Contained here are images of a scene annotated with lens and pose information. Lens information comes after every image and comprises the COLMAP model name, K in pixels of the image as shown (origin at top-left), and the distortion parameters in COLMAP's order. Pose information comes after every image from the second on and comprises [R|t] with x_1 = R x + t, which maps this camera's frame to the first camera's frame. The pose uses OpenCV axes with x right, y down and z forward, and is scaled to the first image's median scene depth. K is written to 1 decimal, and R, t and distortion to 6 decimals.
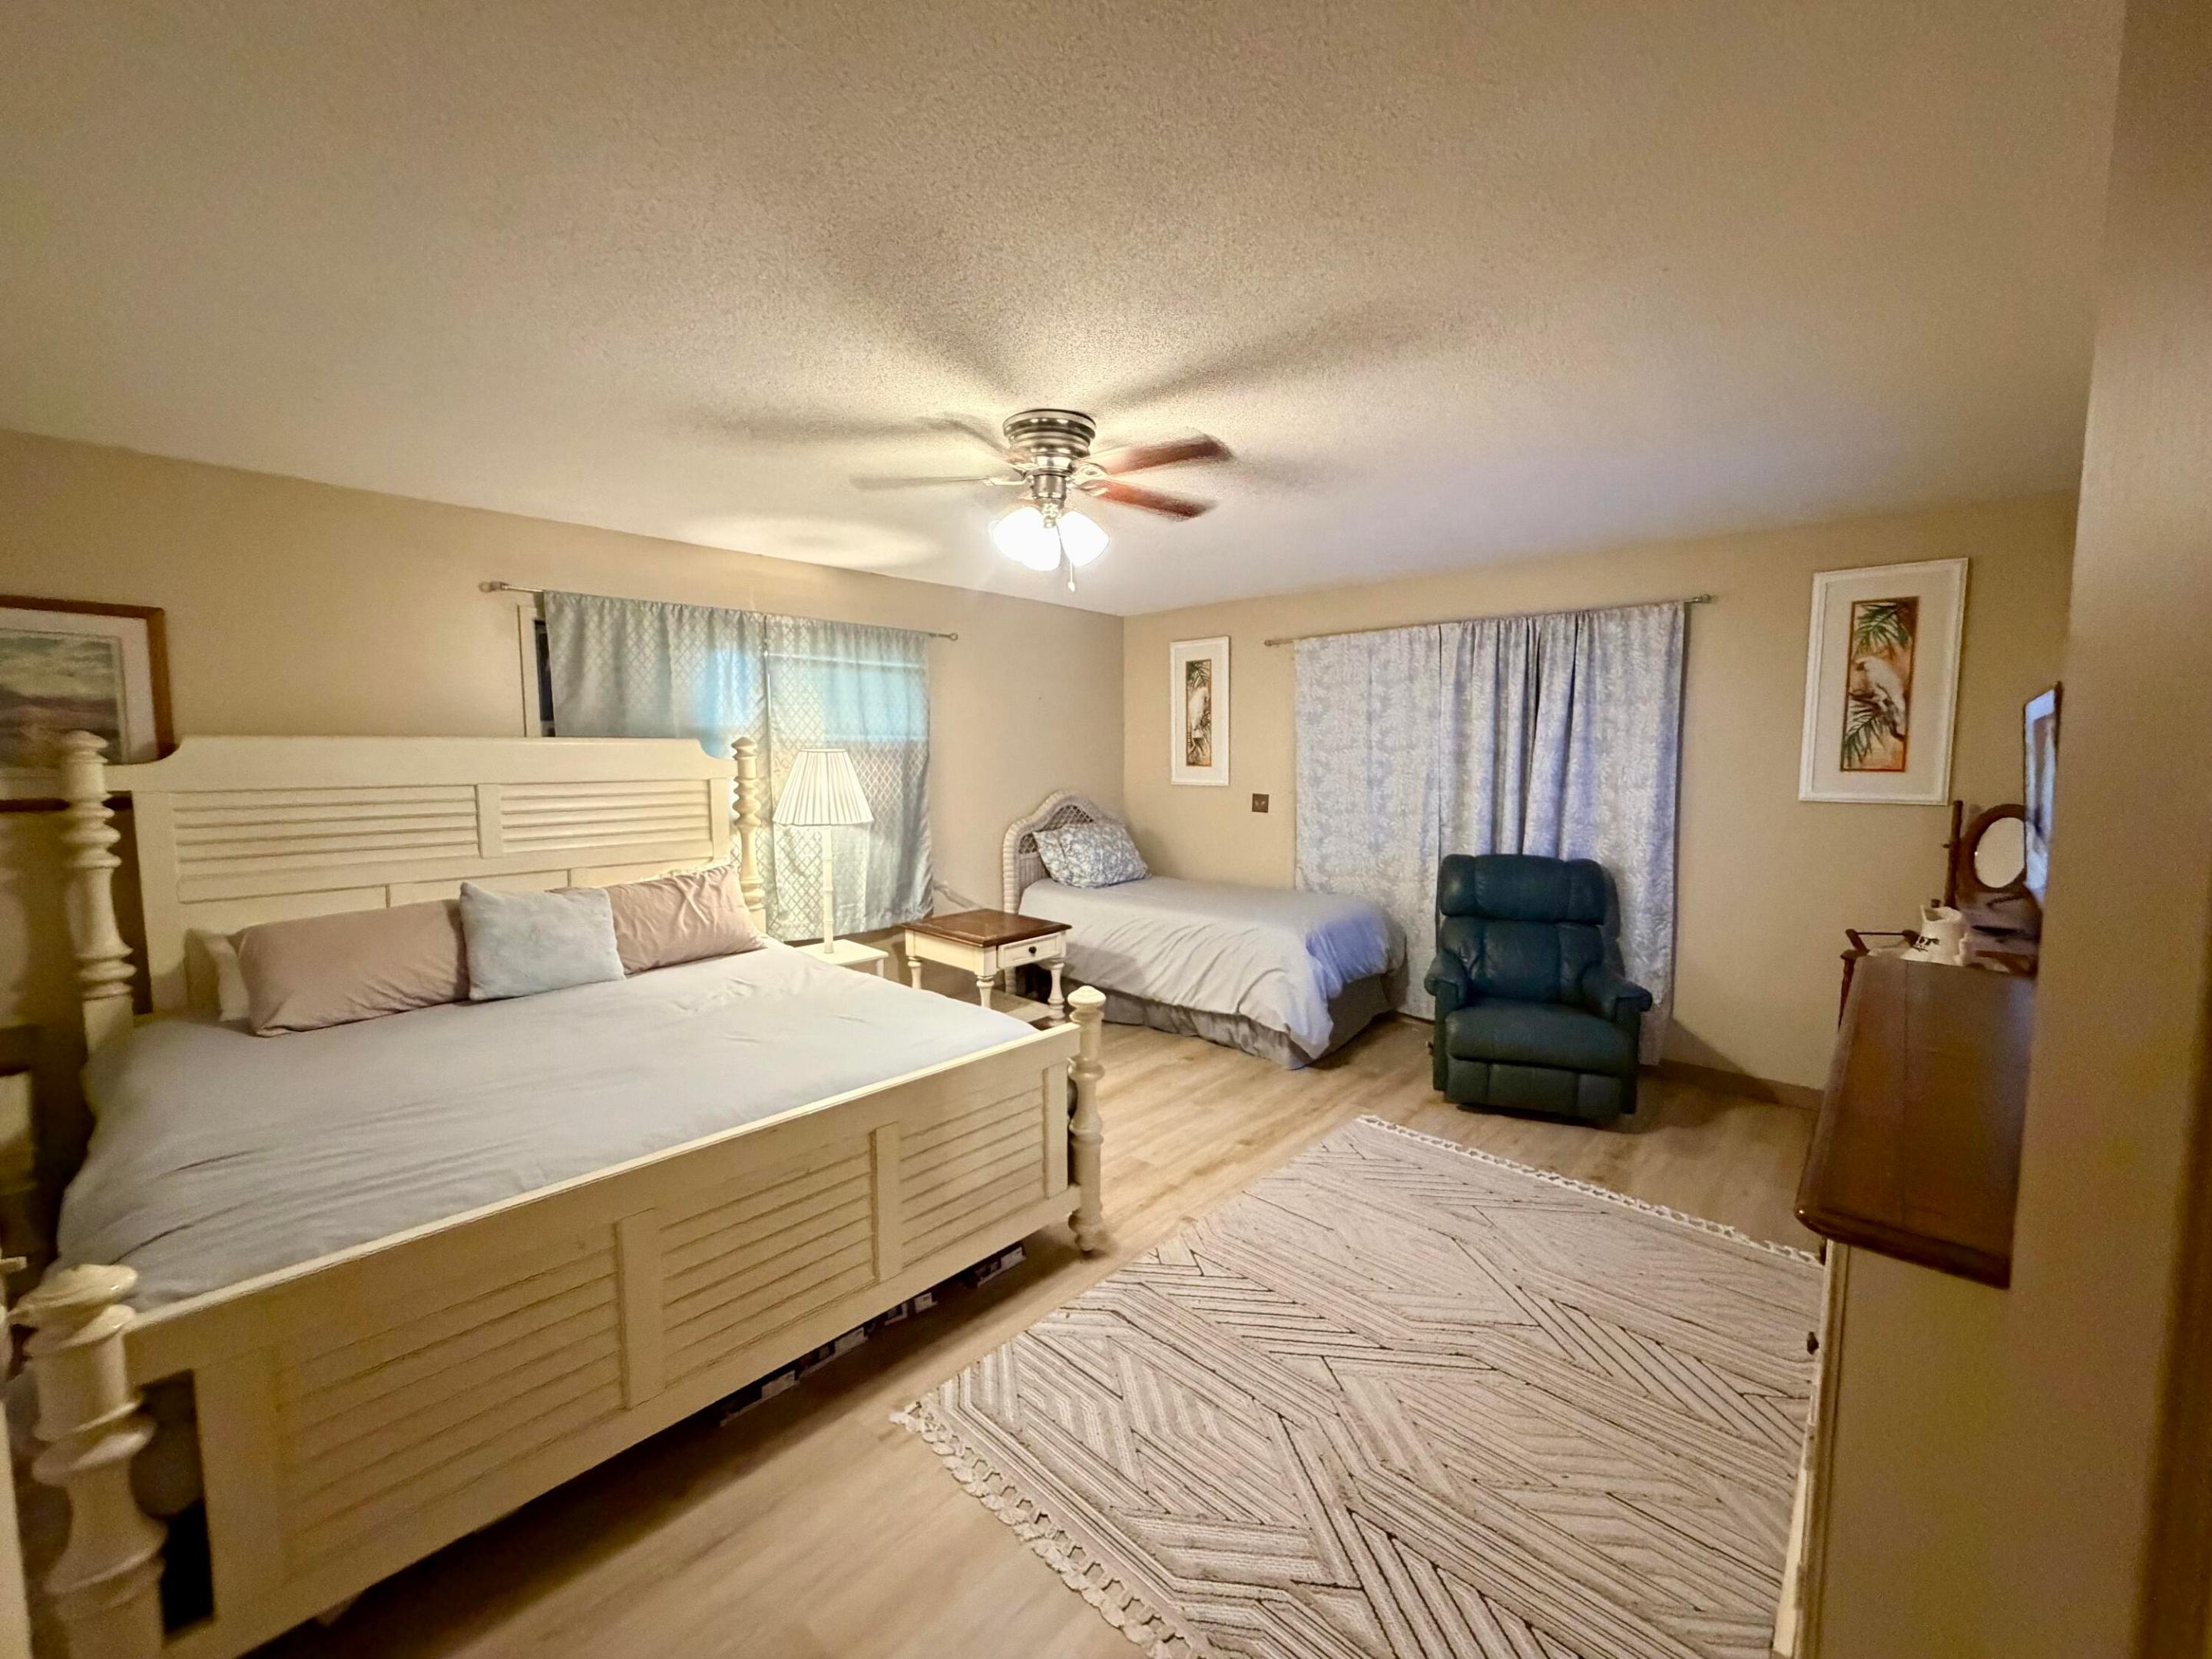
lens RADIAL K [[904.3, 0, 1106.2], [0, 904.3, 838.1], [0, 0, 1]] dist [-0.001987, 0.001500]
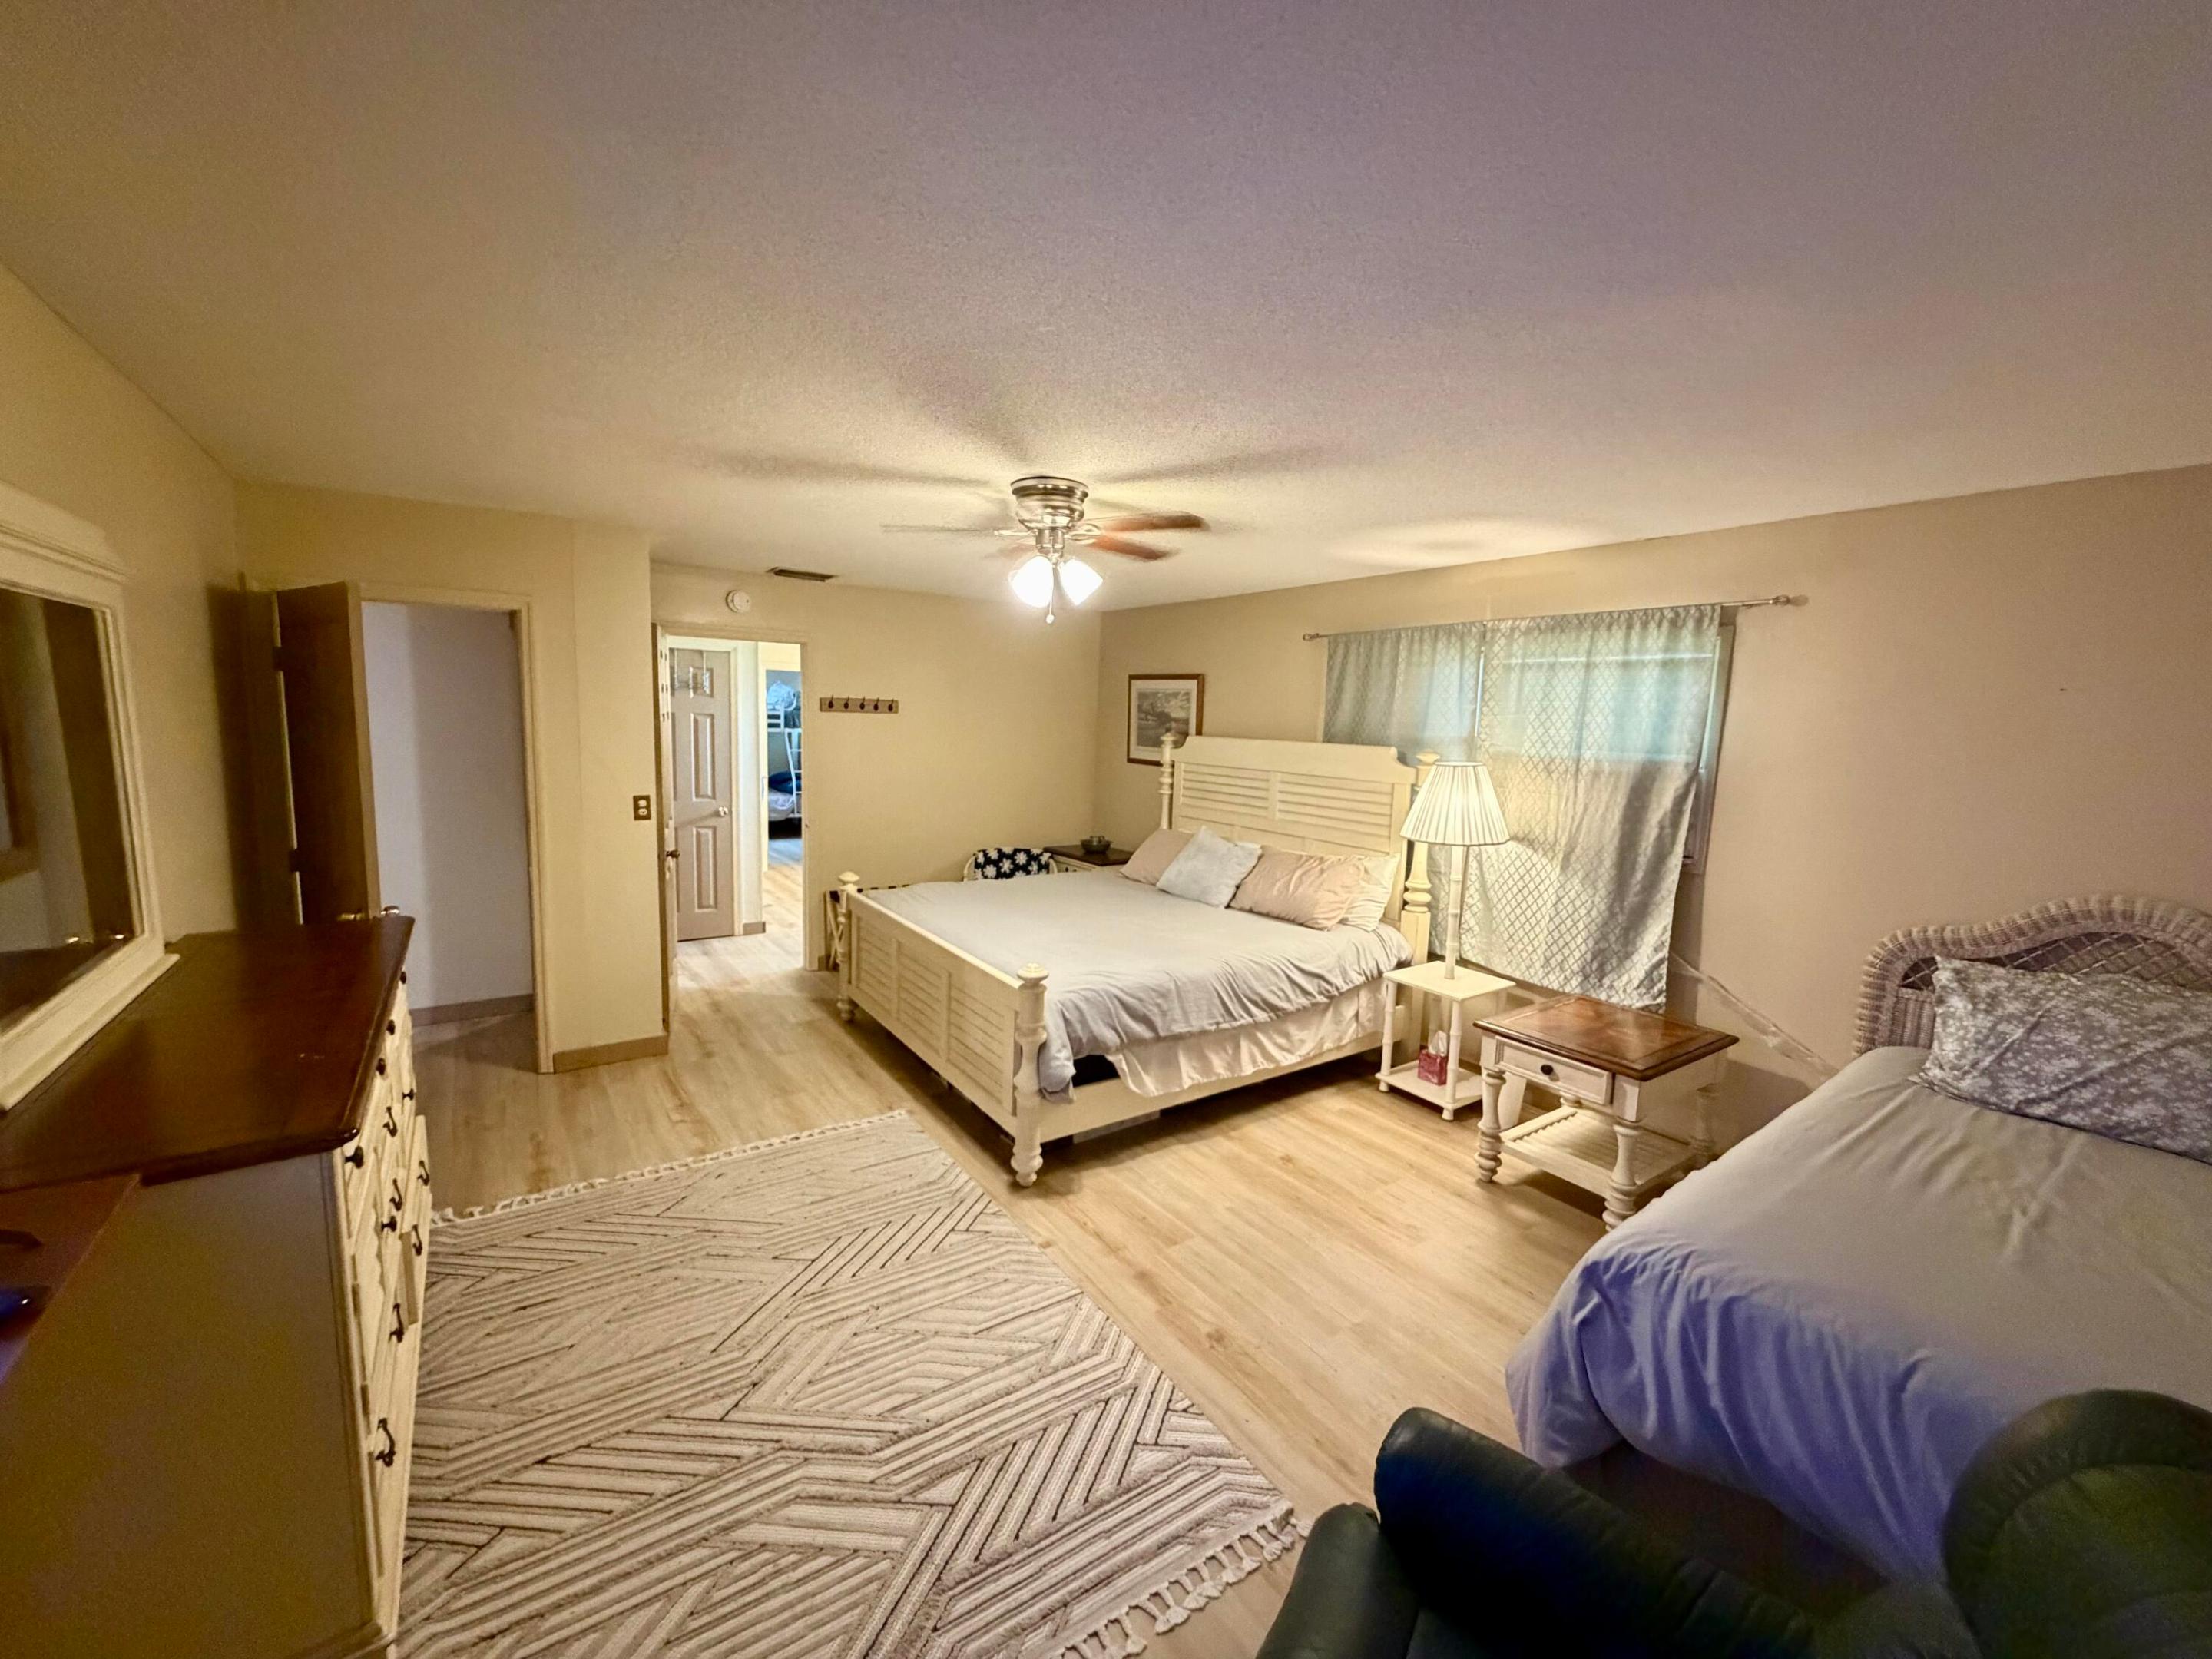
lens RADIAL K [[904.3, 0, 1101.6], [0, 904.3, 829.3], [0, 0, 1]] dist [-0.001987, 0.001500]
pose [[-0.240058, 0.122579, -0.962988, 0.954964], [-0.117720, 0.980999, 0.154217, -0.181121], [0.963594, 0.150384, -0.221067, 1.184590]]
